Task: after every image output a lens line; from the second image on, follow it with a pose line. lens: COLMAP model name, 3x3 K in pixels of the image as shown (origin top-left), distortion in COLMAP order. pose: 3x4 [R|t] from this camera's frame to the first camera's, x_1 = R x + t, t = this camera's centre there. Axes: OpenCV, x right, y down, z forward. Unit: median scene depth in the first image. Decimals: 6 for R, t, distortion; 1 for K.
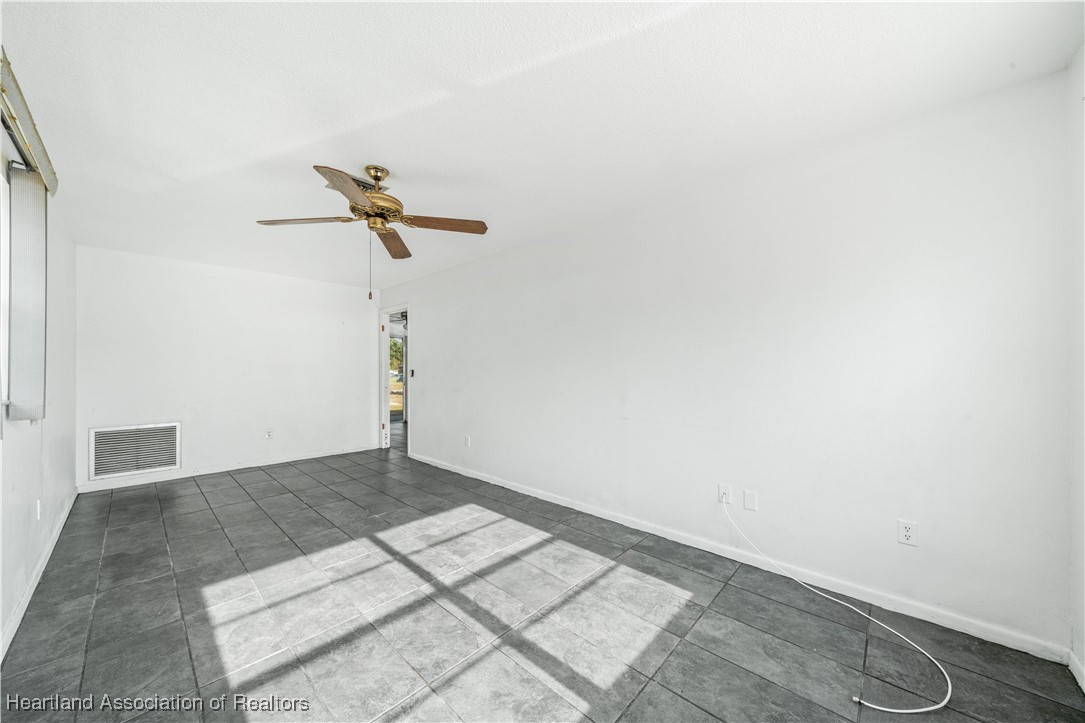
lens RADIAL K [[380.3, 0, 538.3], [0, 380.3, 371.4], [0, 0, 1]] dist [-0.000898, -0.000137]
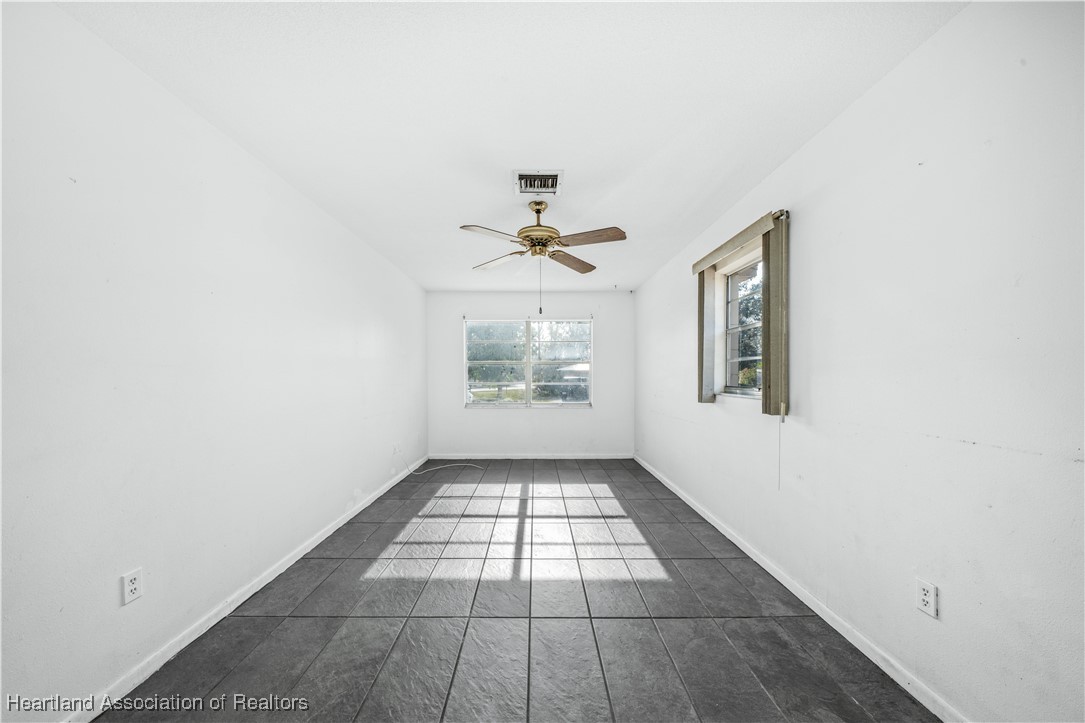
lens RADIAL K [[380.3, 0, 538.3], [0, 380.3, 371.4], [0, 0, 1]] dist [-0.000898, -0.000137]
pose [[-0.687304, 0.011219, 0.726284, -1.217903], [0.004463, 0.999927, -0.011223, -0.002855], [-0.726357, -0.004472, -0.687304, 1.724060]]
